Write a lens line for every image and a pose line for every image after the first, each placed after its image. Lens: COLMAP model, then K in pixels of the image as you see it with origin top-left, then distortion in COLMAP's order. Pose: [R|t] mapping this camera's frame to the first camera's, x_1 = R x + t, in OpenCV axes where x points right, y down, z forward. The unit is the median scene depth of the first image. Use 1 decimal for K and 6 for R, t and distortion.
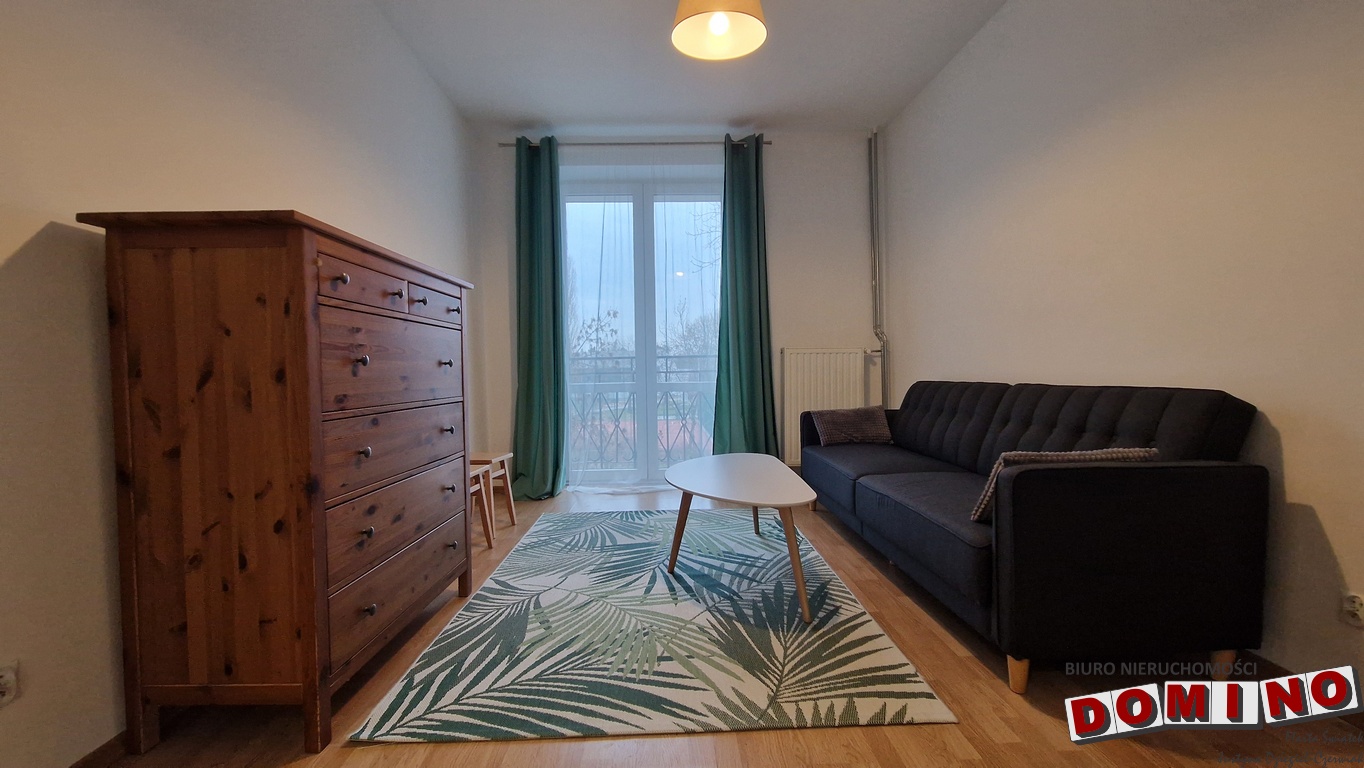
lens RADIAL K [[551.4, 0, 687.8], [0, 551.4, 388.7], [0, 0, 1]] dist [-0.002797, -0.001241]
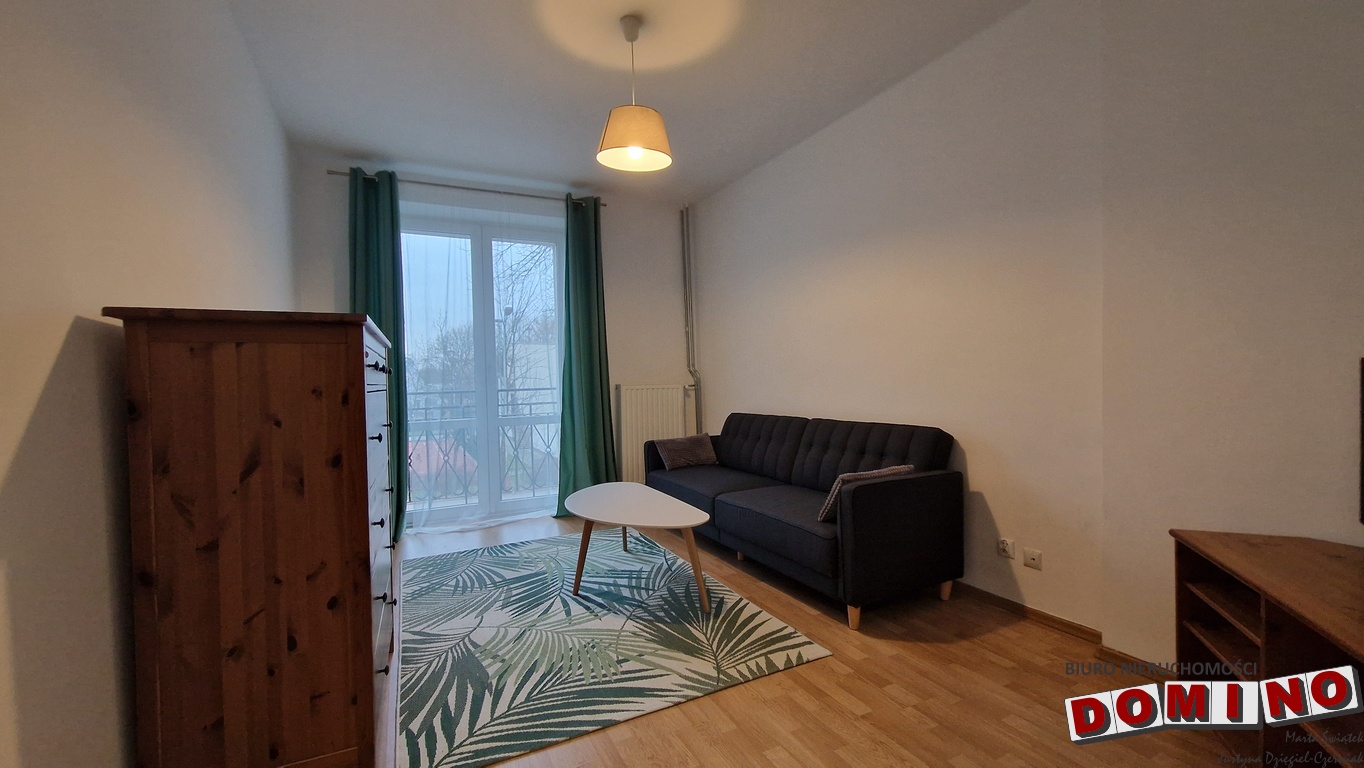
lens RADIAL K [[551.4, 0, 681.7], [0, 551.4, 380.3], [0, 0, 1]] dist [-0.002797, -0.001241]
pose [[0.907047, -0.007120, 0.420969, -0.458561], [0.022072, 0.999286, -0.030655, -0.107168], [-0.420450, 0.037097, 0.906557, -0.216887]]
